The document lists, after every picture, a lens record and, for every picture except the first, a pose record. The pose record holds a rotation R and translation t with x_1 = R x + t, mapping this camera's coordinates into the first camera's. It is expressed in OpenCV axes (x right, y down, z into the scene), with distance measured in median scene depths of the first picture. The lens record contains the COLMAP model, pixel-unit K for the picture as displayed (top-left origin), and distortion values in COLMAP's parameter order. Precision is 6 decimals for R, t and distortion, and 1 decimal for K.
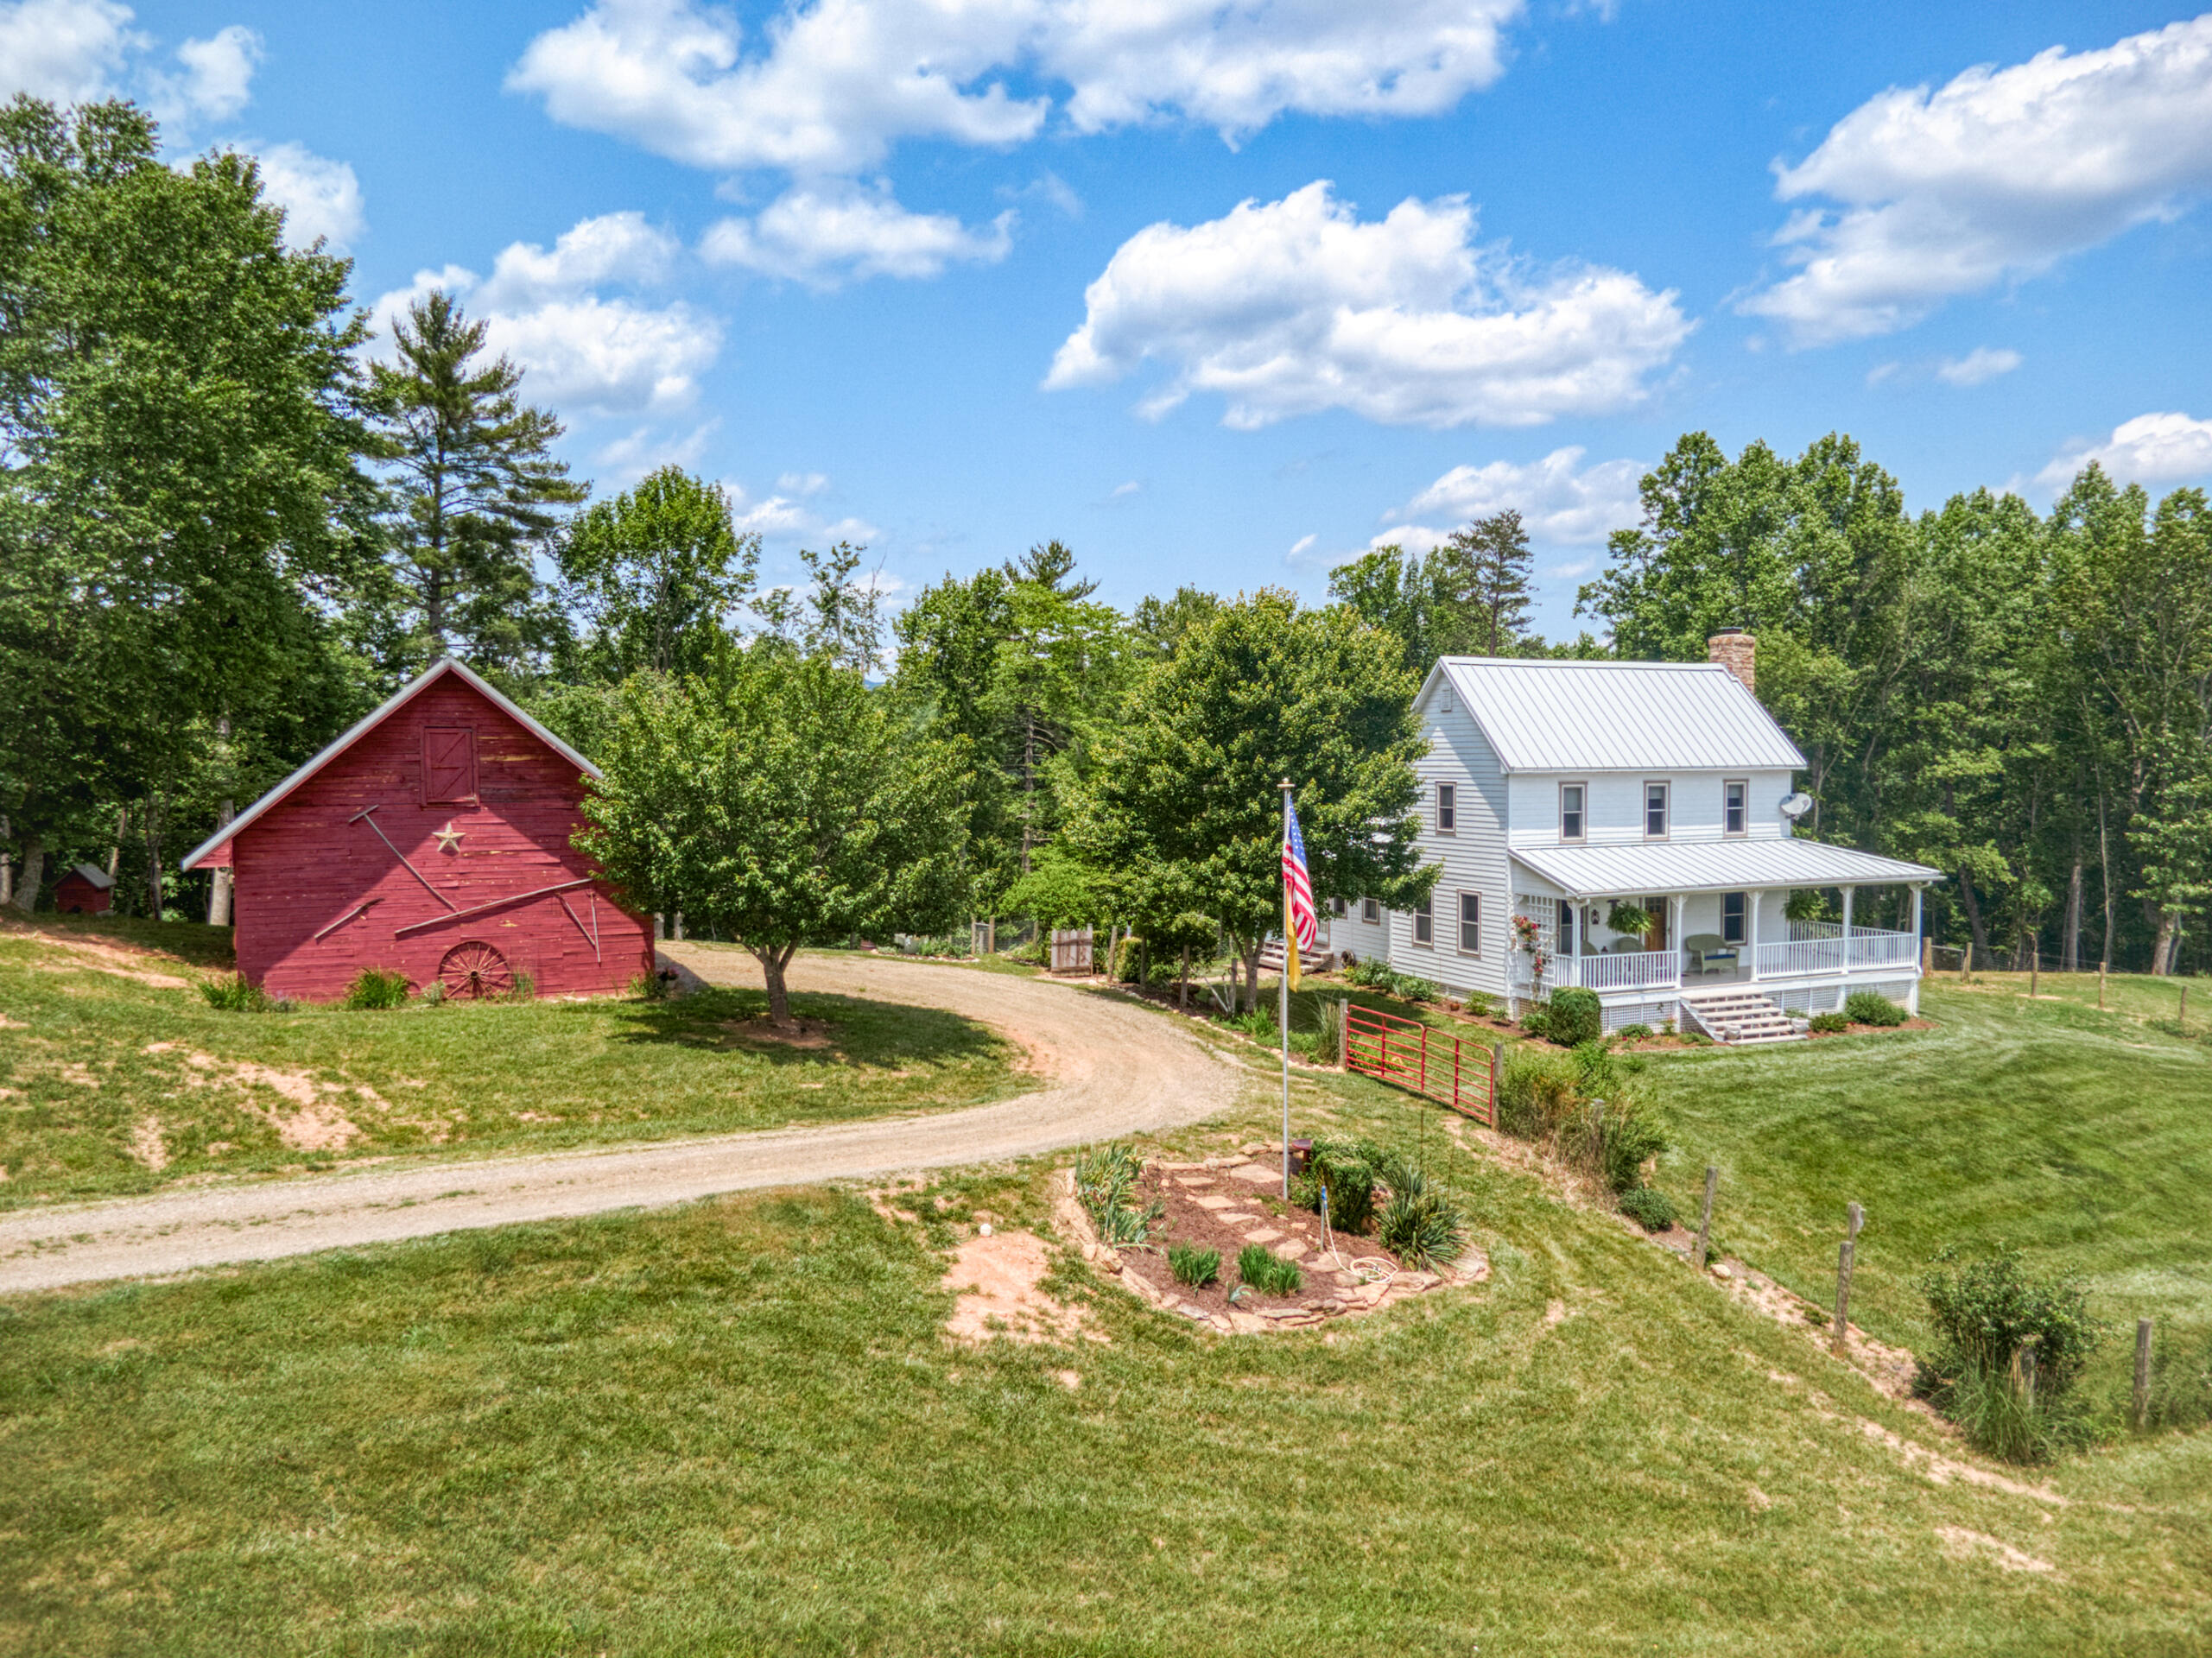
lens RADIAL K [[1515.2, 0, 1111.4], [0, 1515.2, 829.4], [0, 0, 1]] dist [0.025319, -0.079262]
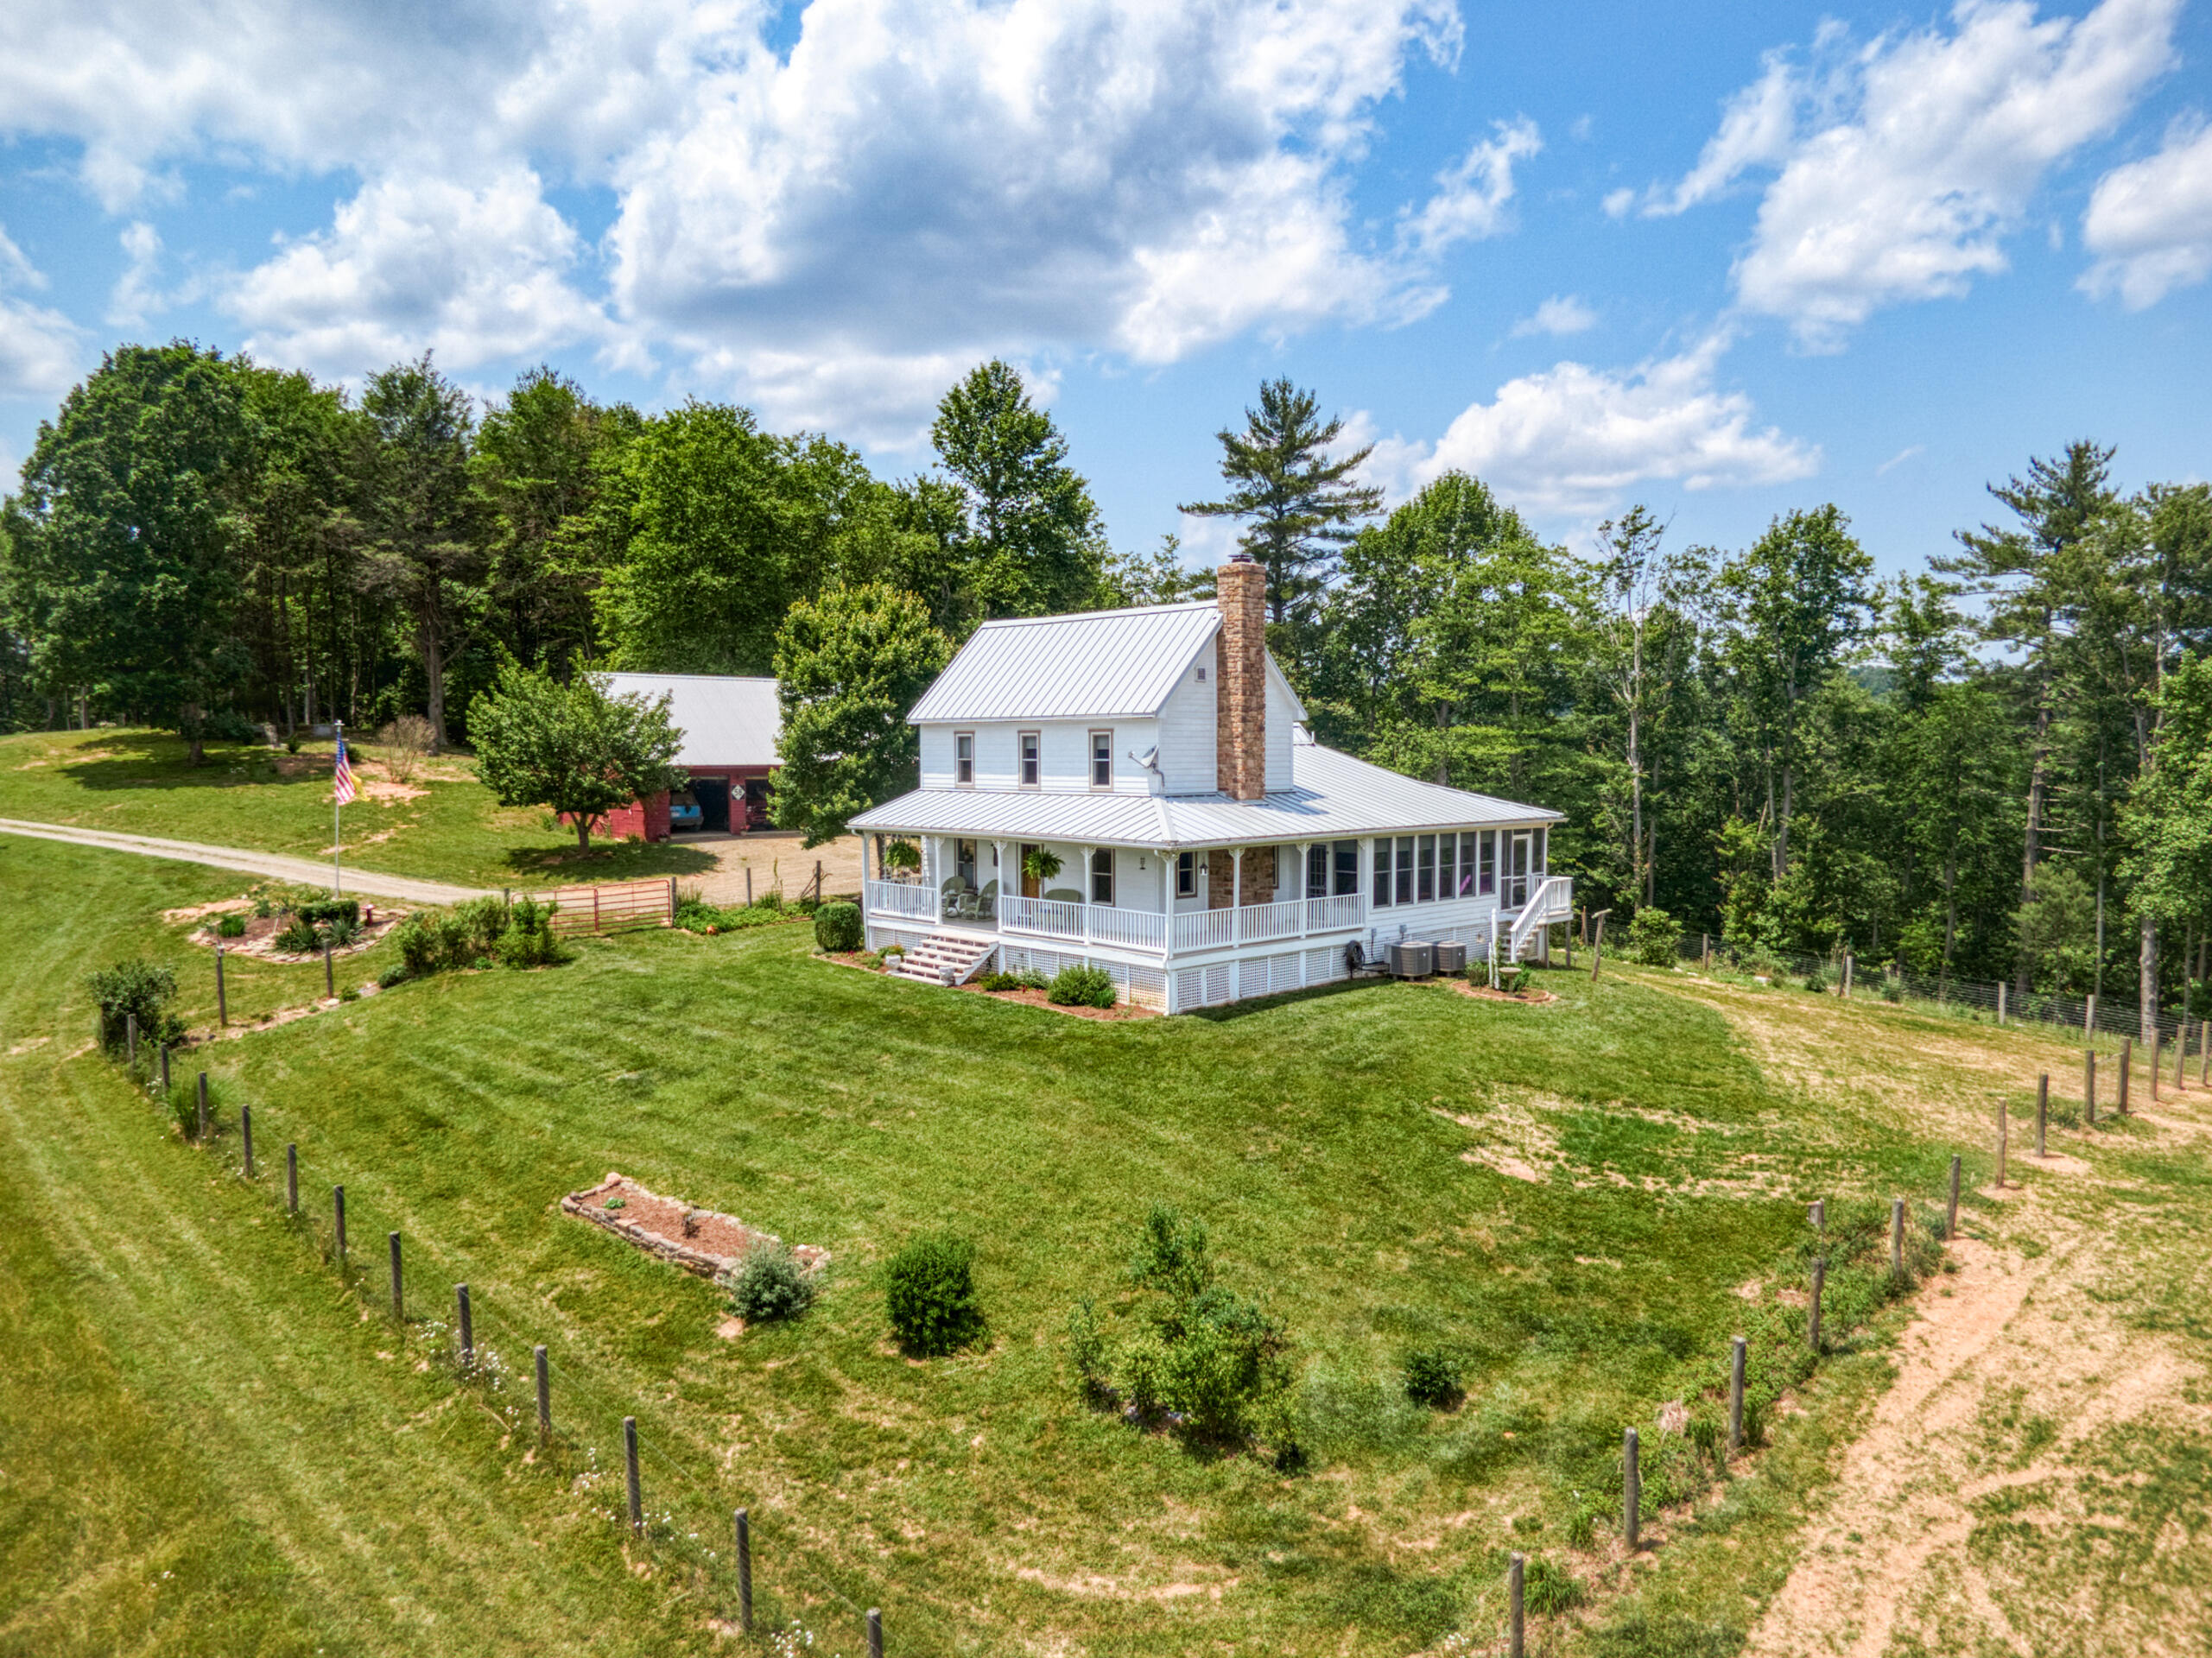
lens RADIAL K [[1515.2, 0, 1111.4], [0, 1515.2, 829.4], [0, 0, 1]] dist [0.025319, -0.079262]
pose [[0.333350, 0.064061, -0.940624, 1.384102], [-0.026028, 0.997934, 0.058740, -0.028148], [0.942444, 0.004901, 0.334329, 0.733796]]
